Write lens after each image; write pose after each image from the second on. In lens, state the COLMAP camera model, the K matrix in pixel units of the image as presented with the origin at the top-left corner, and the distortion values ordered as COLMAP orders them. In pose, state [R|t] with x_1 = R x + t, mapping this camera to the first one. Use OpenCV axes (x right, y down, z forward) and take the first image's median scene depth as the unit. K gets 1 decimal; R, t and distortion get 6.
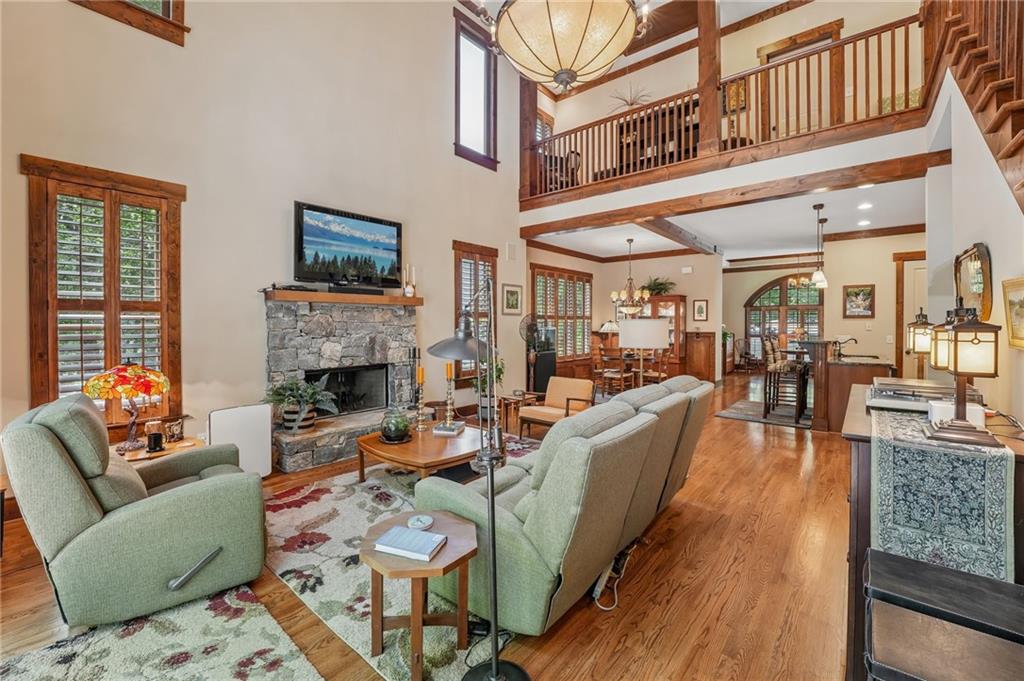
lens RADIAL K [[424.0, 0, 507.4], [0, 424.0, 329.9], [0, 0, 1]] dist [-0.018238, 0.002009]
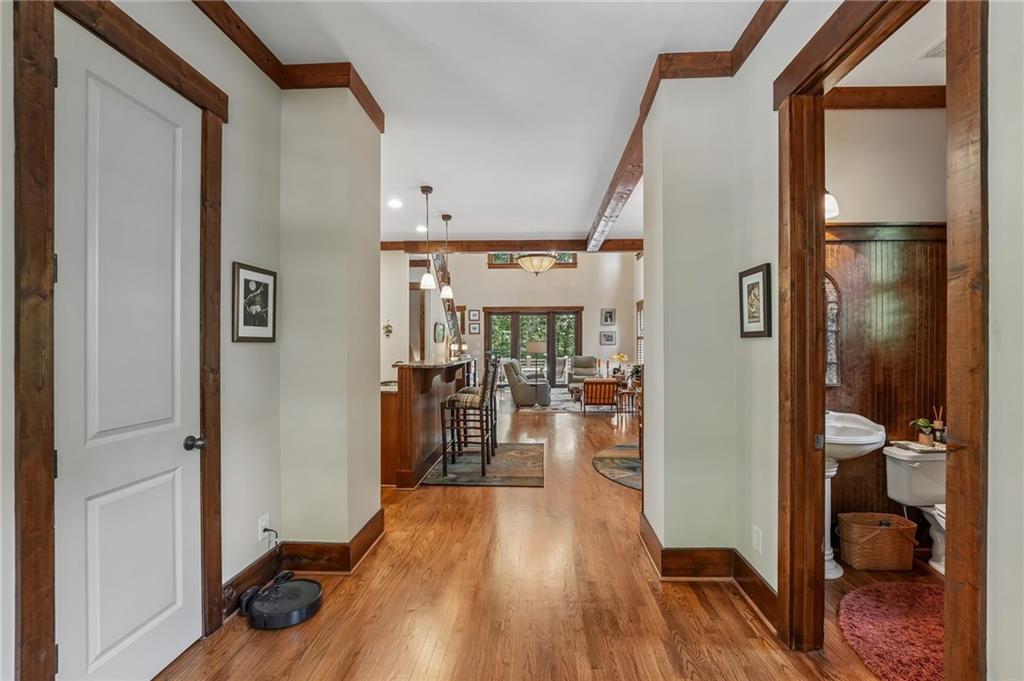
lens RADIAL K [[424.0, 0, 526.8], [0, 424.0, 346.8], [0, 0, 1]] dist [-0.018238, 0.002009]
pose [[-0.783675, 0.006363, -0.621138, 0.994359], [-0.005359, 0.999841, 0.017005, -0.019027], [0.621148, 0.016655, -0.783517, 1.551319]]
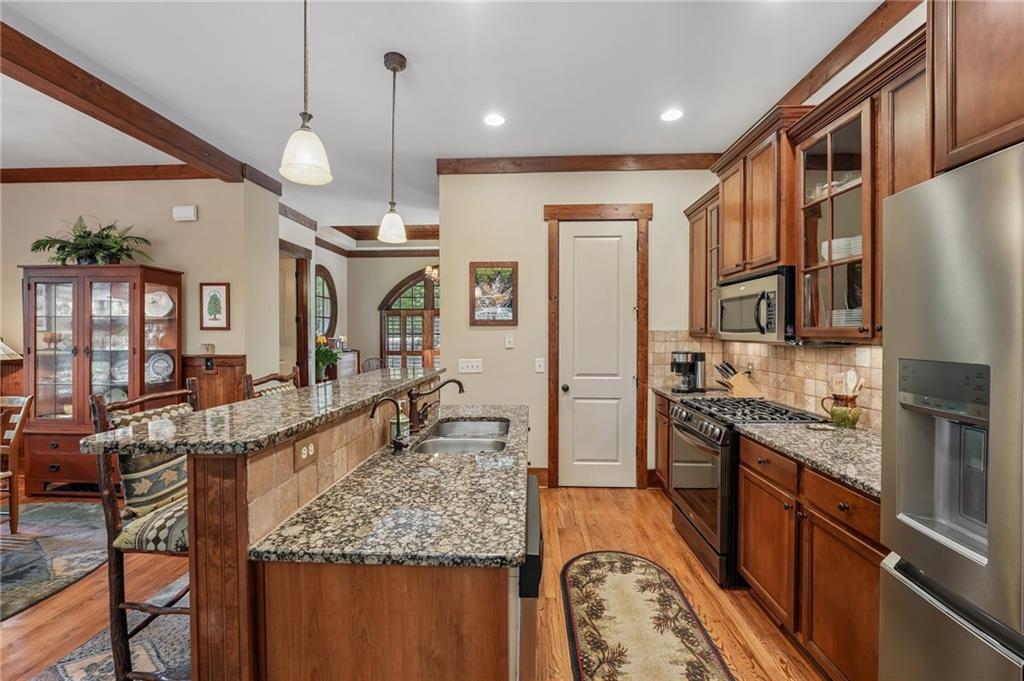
lens RADIAL K [[424.0, 0, 510.2], [0, 424.0, 334.3], [0, 0, 1]] dist [-0.018238, 0.002009]
pose [[0.798543, -0.002208, 0.601933, 0.581155], [0.009180, 0.999922, -0.008510, -0.014184], [-0.601867, 0.012322, 0.798501, 0.615834]]
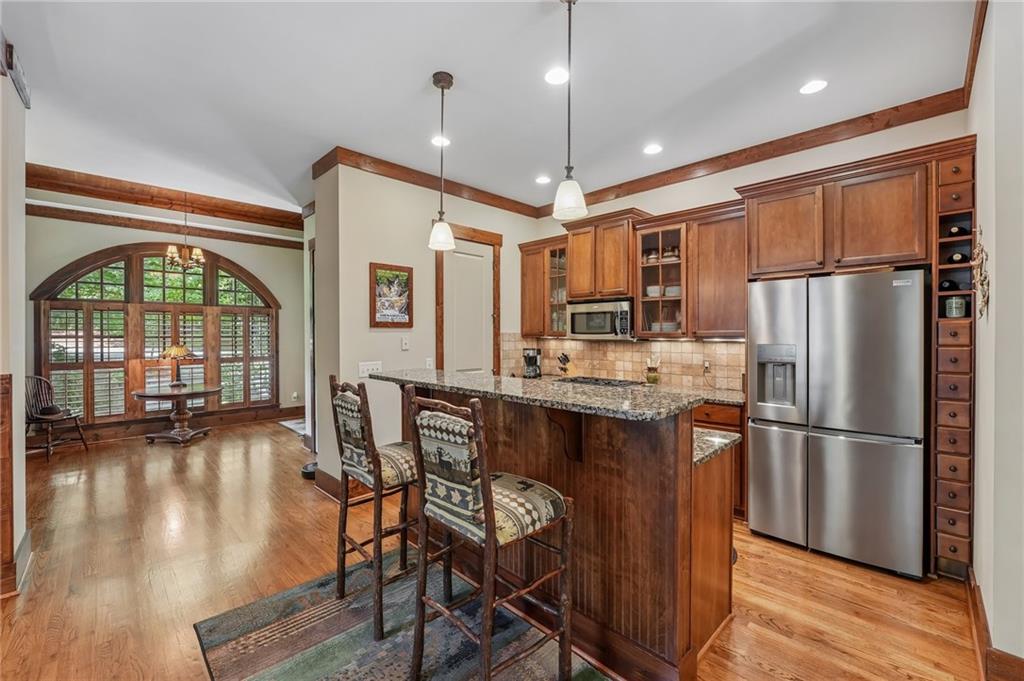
lens RADIAL K [[424.0, 0, 506.2], [0, 424.0, 336.9], [0, 0, 1]] dist [-0.018238, 0.002009]
pose [[0.103255, -0.003271, 0.994650, 0.348645], [0.016665, 0.999860, 0.001558, -0.016425], [-0.994515, 0.016415, 0.103295, 0.860509]]
